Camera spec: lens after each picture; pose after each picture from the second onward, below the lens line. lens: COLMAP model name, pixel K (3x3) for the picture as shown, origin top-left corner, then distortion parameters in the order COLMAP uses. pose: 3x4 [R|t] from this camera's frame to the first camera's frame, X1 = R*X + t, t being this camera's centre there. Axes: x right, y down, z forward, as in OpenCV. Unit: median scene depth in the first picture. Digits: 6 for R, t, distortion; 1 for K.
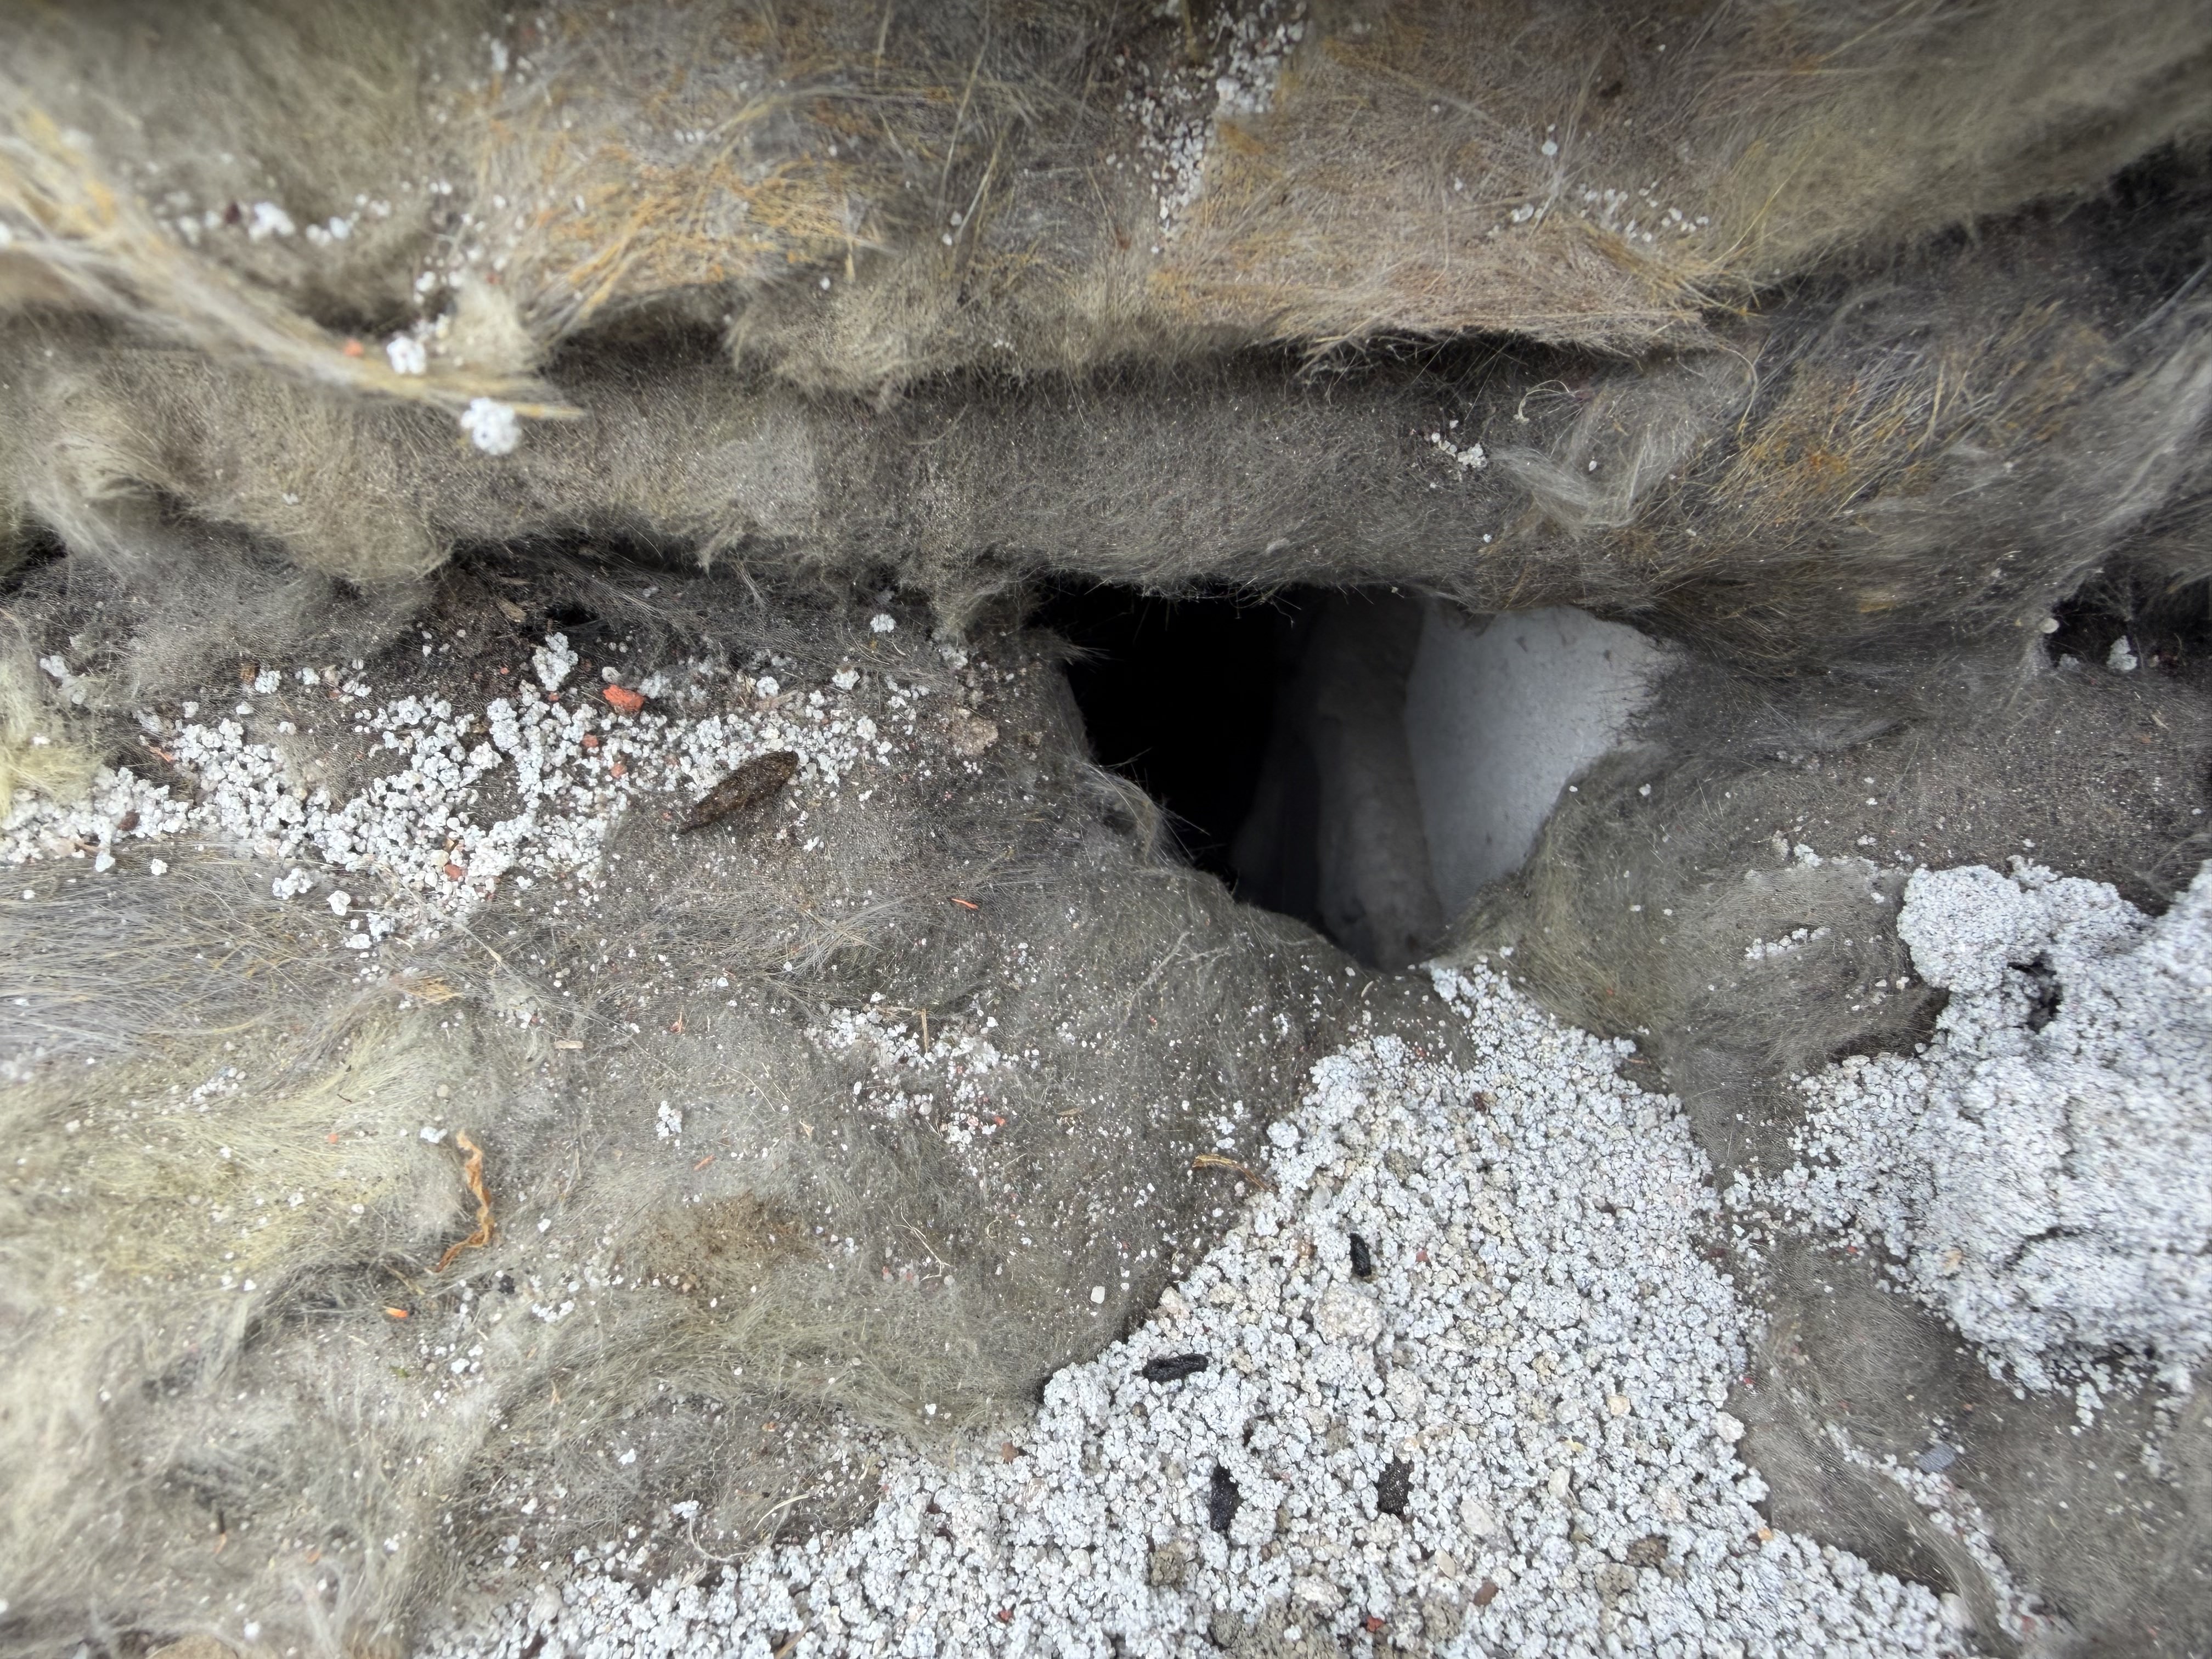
lens RADIAL K [[1643.2, 0, 801.9], [0, 1643.2, 817.9], [0, 0, 1]] dist [-0.010378, 0.012942]
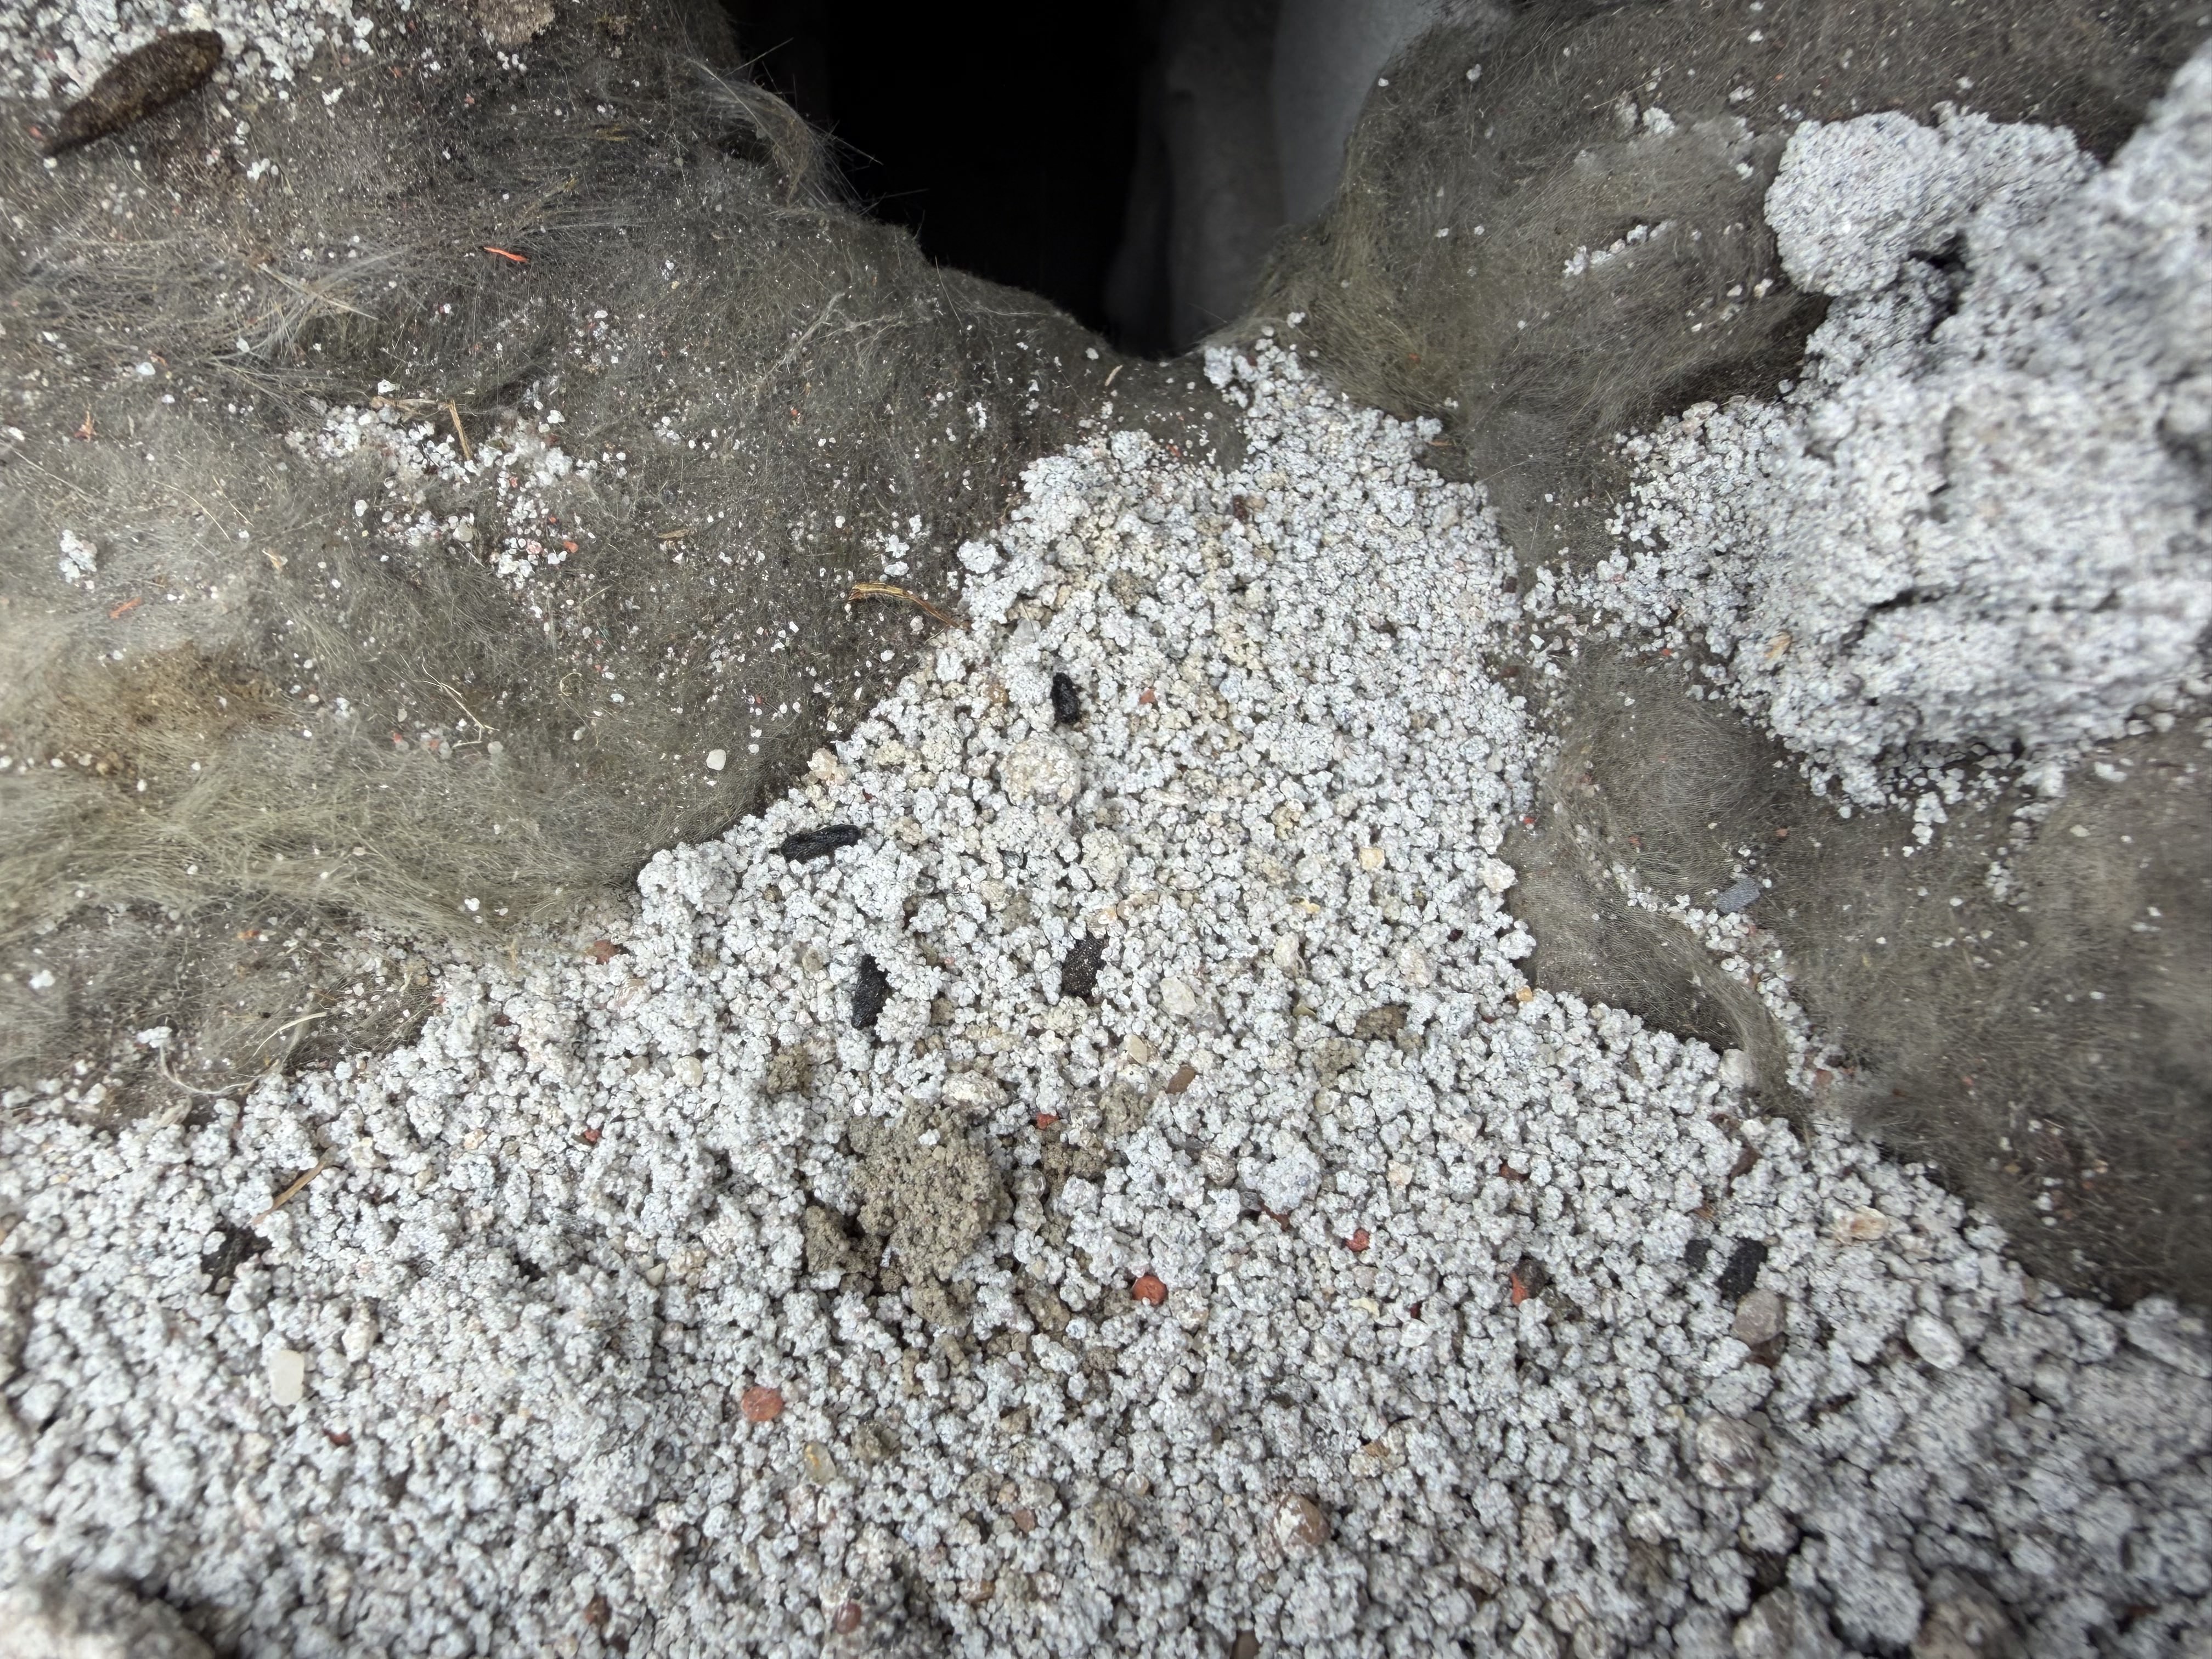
lens RADIAL K [[1643.2, 0, 801.9], [0, 1643.2, 817.9], [0, 0, 1]] dist [-0.010378, 0.012942]
pose [[0.998521, -0.054138, -0.005075, 0.228237], [0.053494, 0.961334, 0.270138, 0.106232], [-0.009746, -0.270010, 0.962808, 0.227841]]
